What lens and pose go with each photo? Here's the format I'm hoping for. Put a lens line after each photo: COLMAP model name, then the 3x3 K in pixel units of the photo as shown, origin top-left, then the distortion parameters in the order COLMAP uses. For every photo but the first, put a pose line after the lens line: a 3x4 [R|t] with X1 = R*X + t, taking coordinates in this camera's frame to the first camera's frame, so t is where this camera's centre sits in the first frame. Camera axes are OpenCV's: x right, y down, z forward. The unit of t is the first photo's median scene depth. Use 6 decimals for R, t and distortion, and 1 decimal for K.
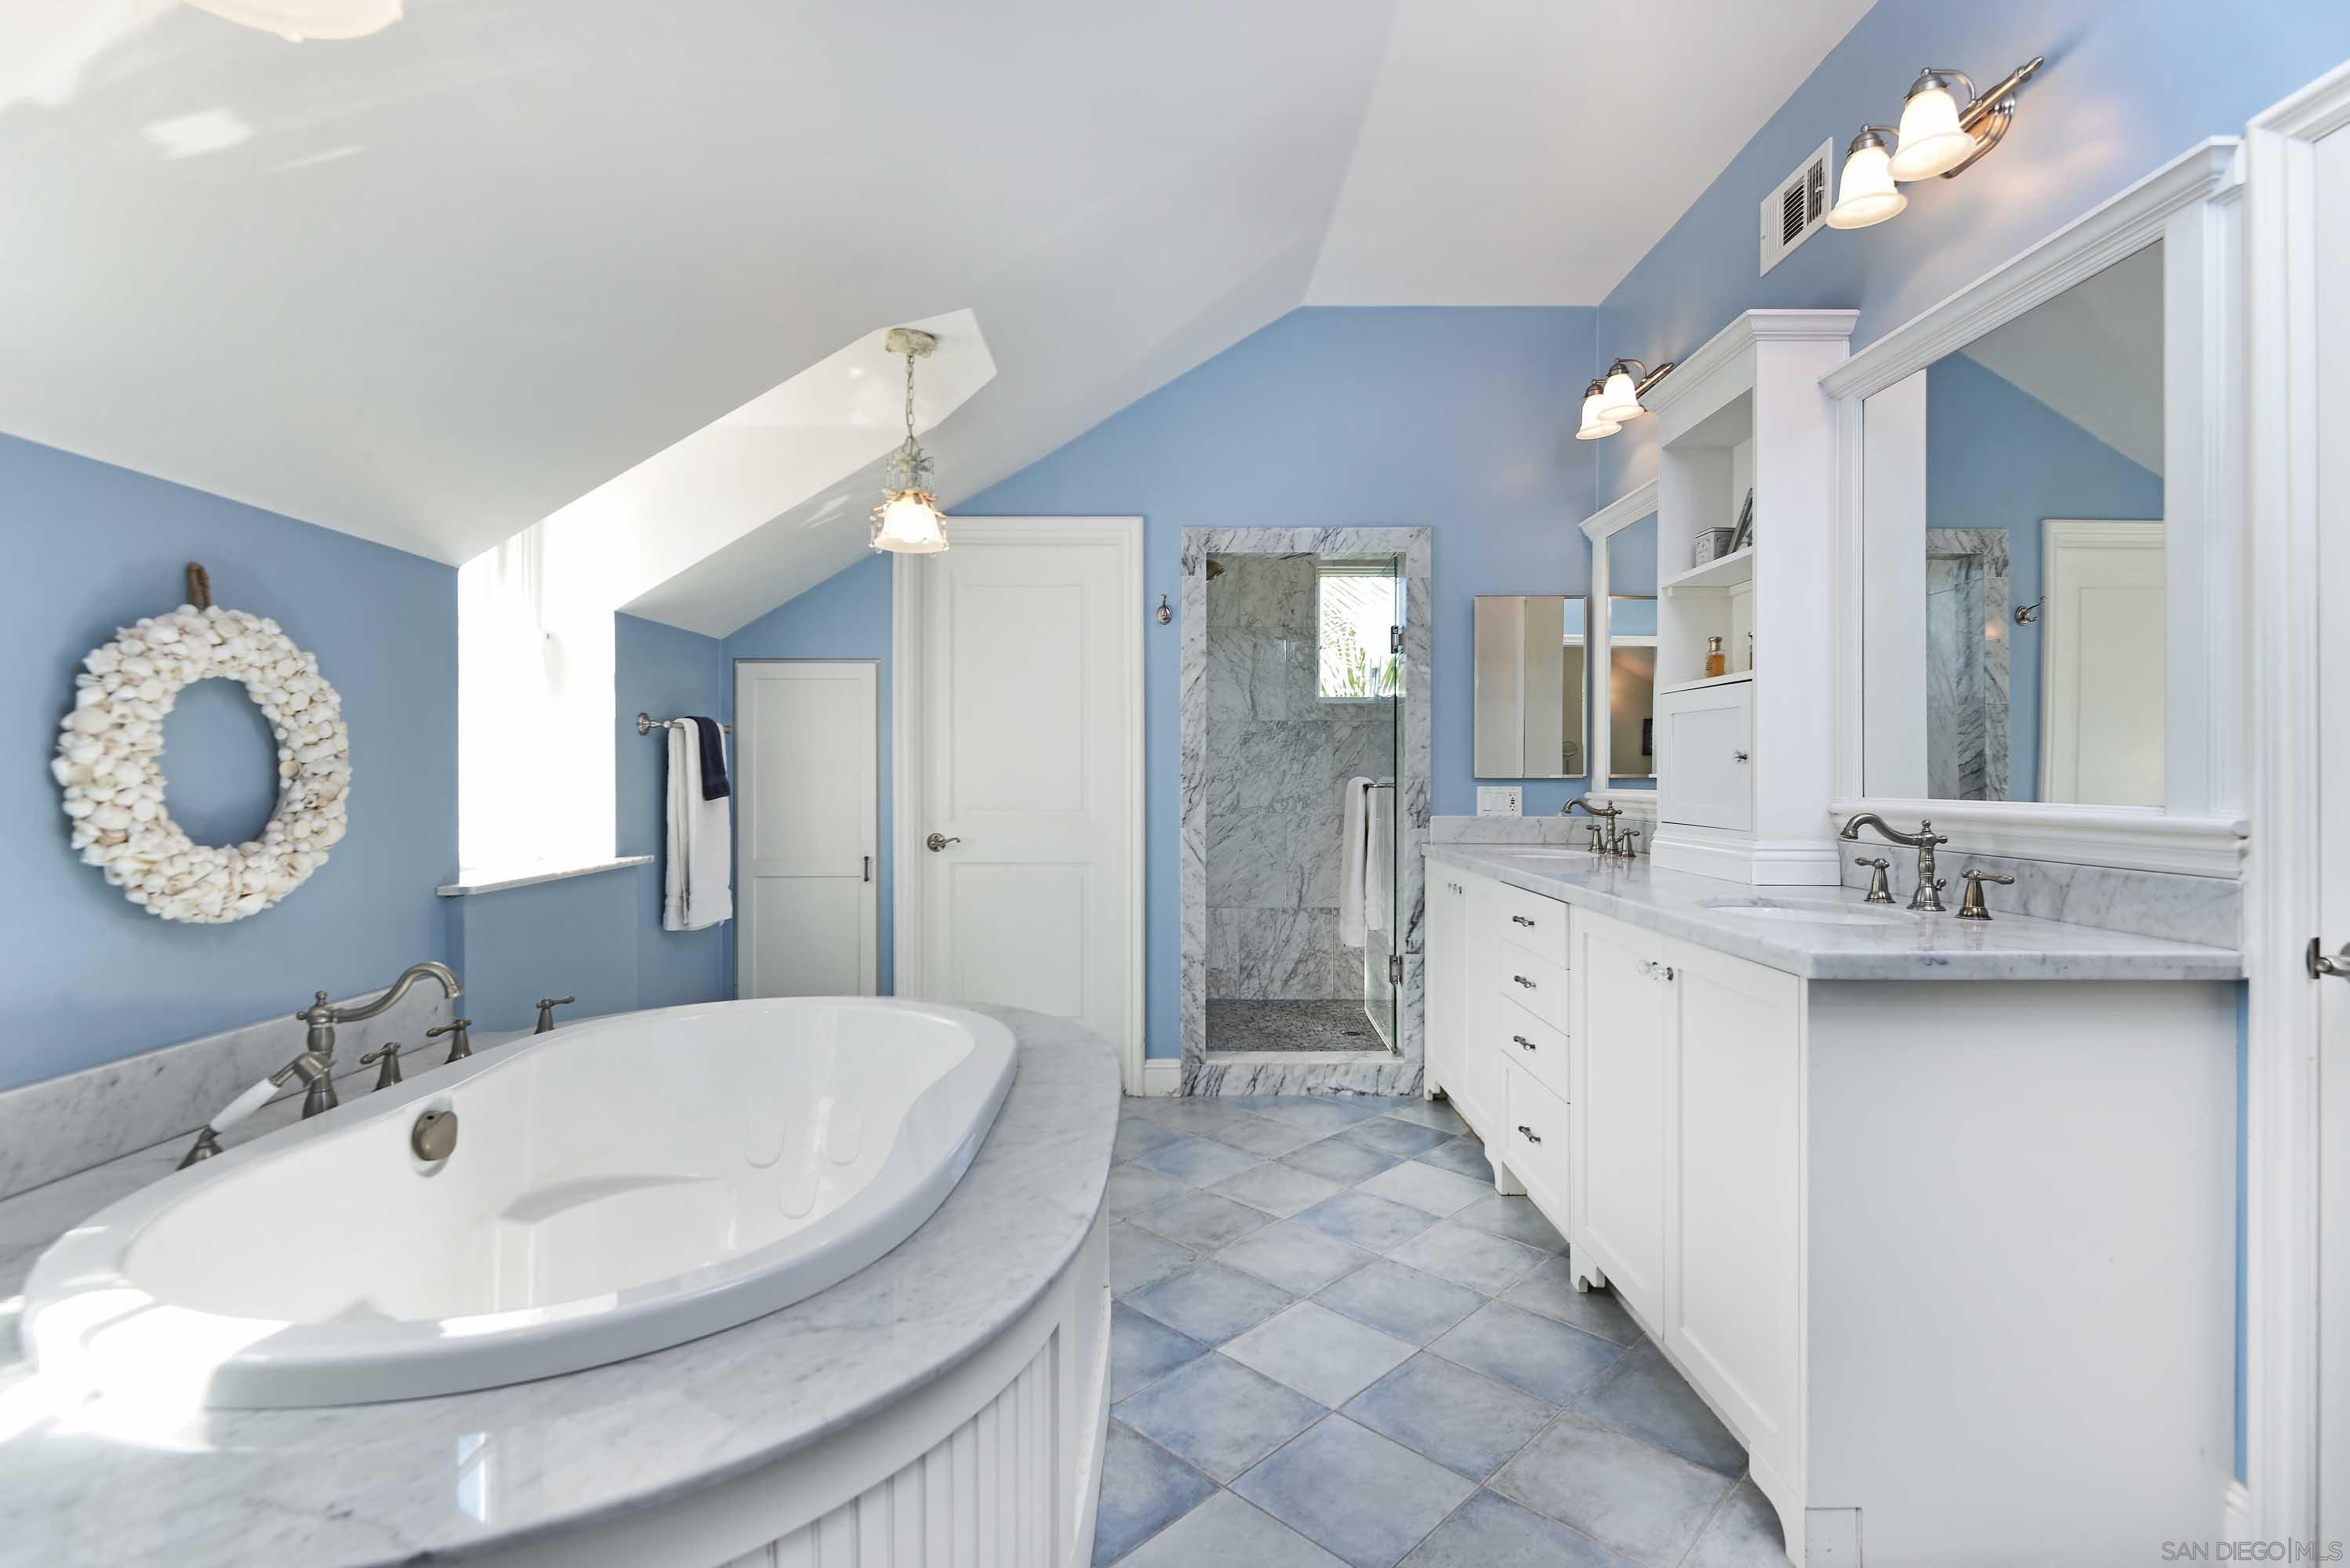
lens RADIAL K [[1071.5, 0, 1180.1], [0, 1071.5, 779.0], [0, 0, 1]] dist [0.003035, -0.000182]
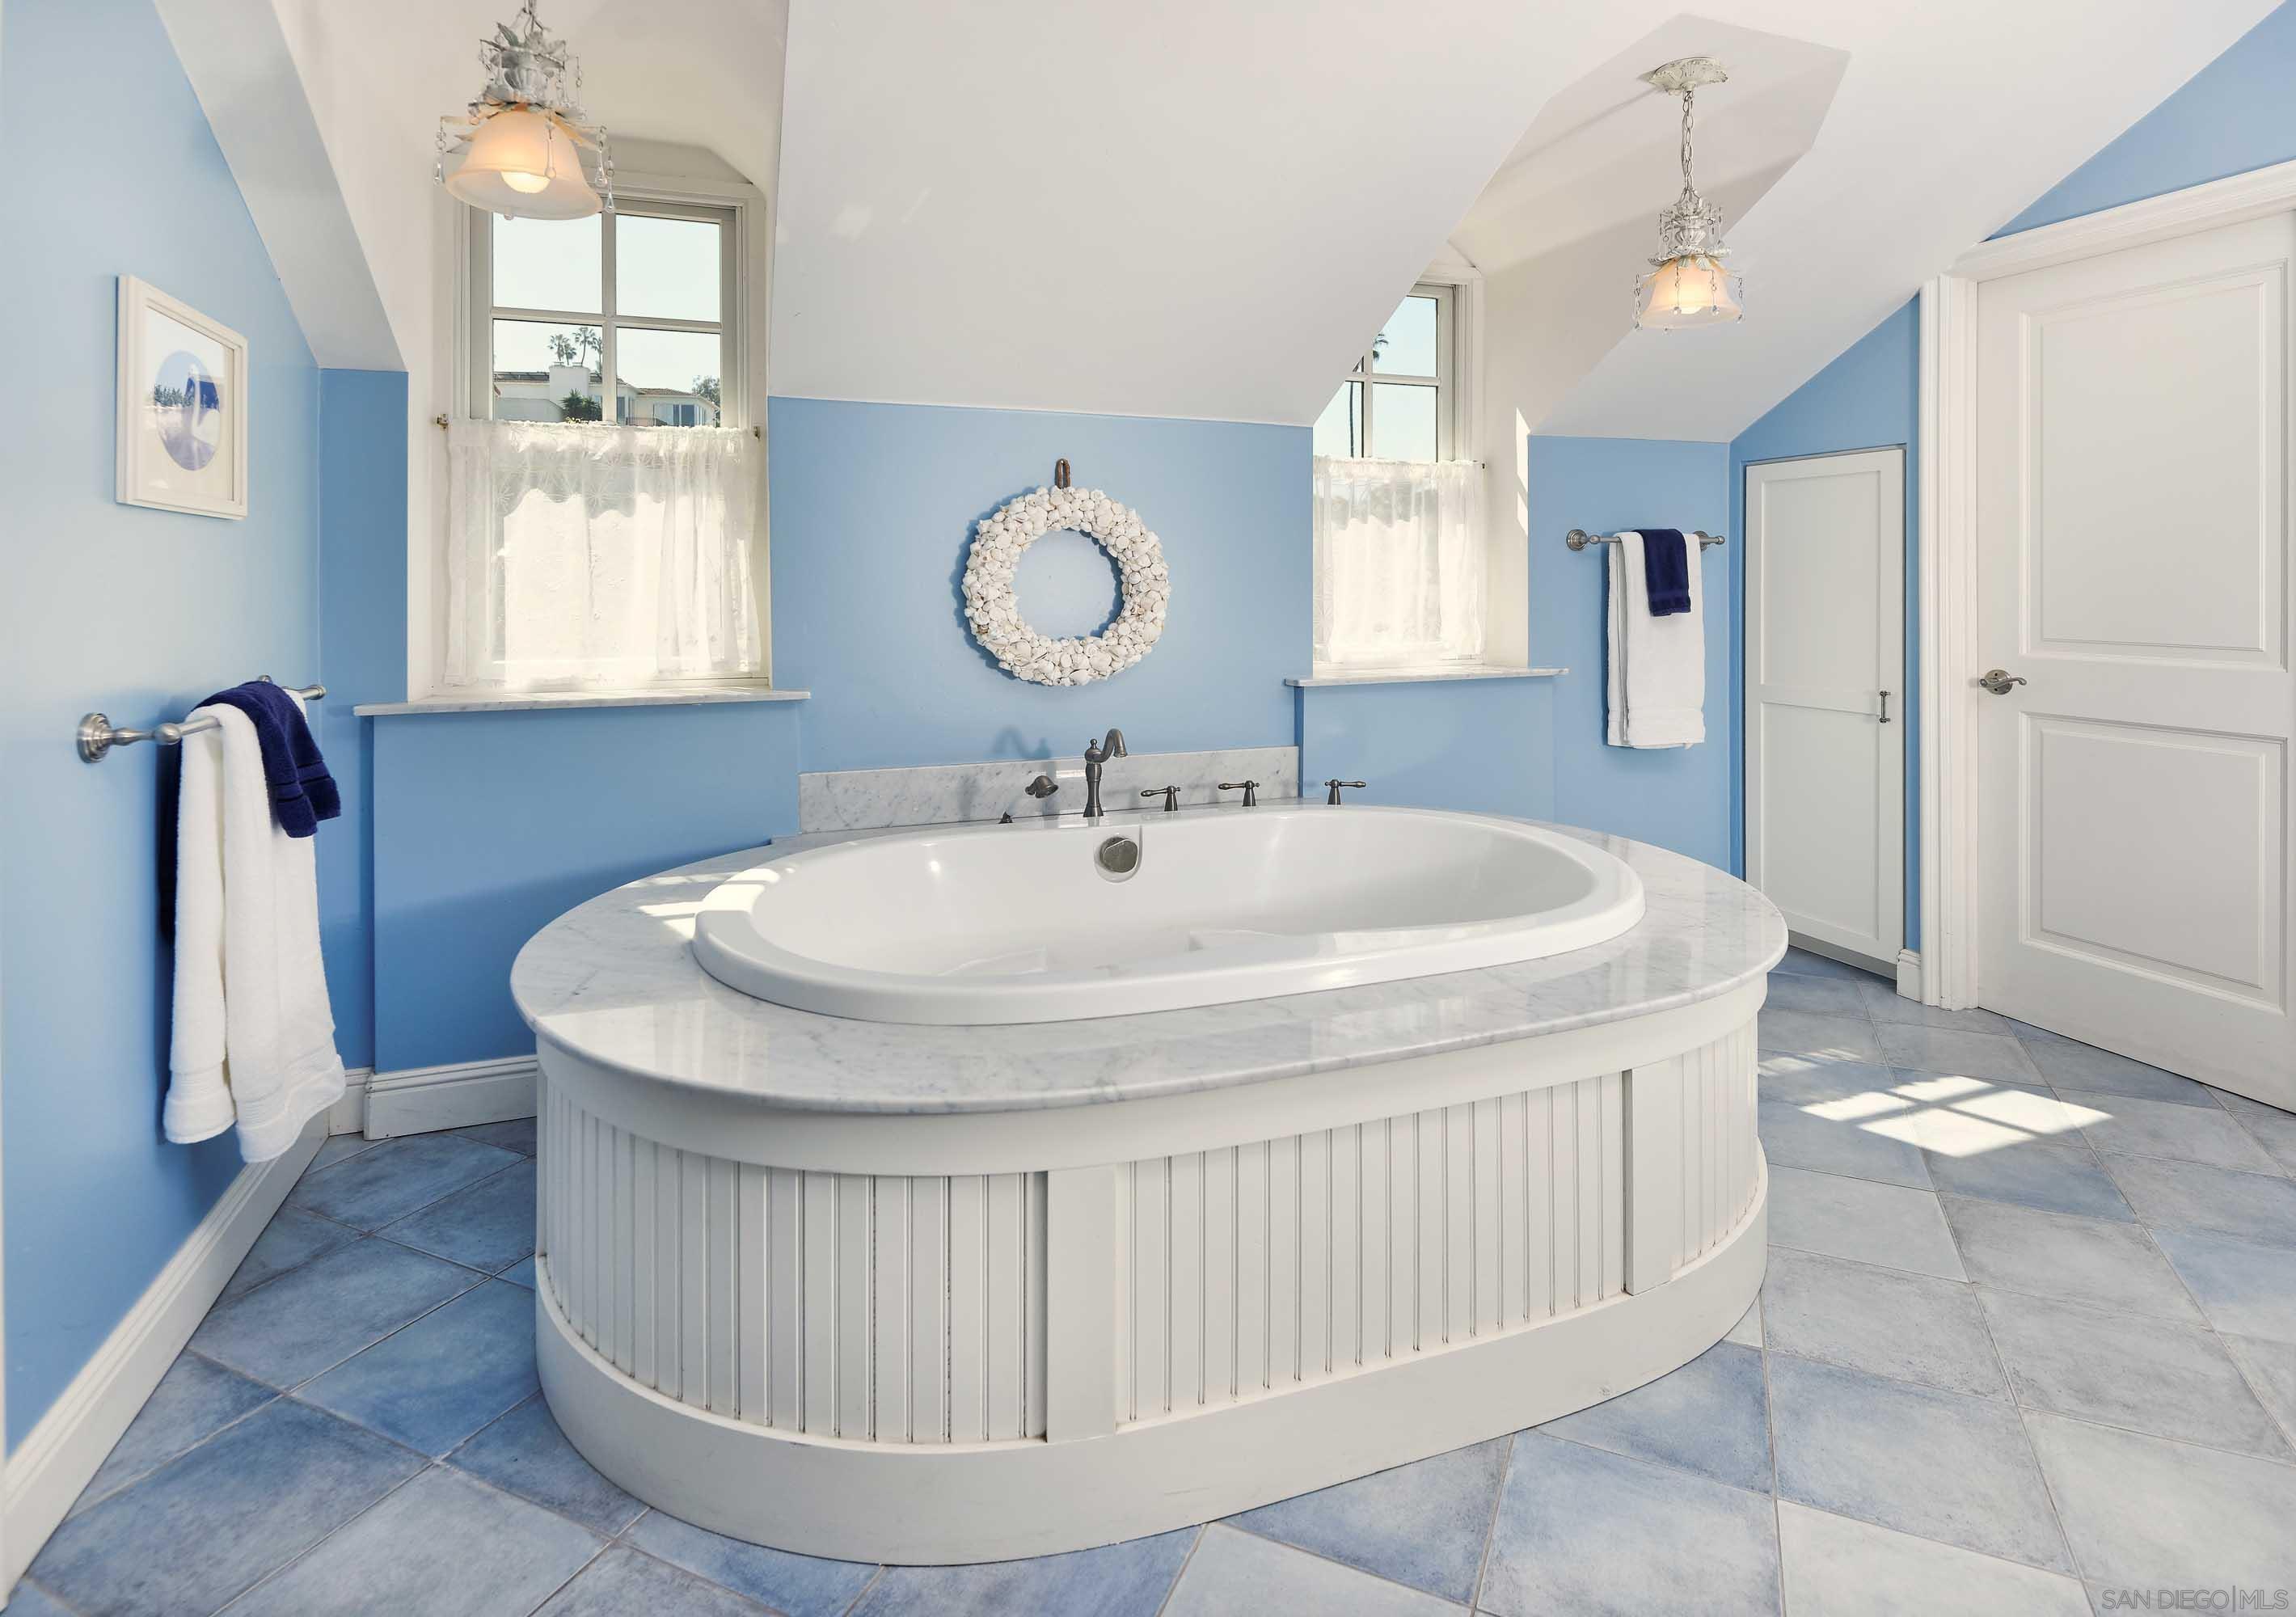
lens RADIAL K [[1055.0, 0, 1189.1], [0, 1055.0, 587.4], [0, 0, 1]] dist [0.001113, -0.000913]
pose [[0.402025, 0.002412, -0.915625, 0.448210], [-0.003405, 0.999994, 0.001139, -0.010097], [0.915622, 0.002660, 0.402031, 0.408848]]
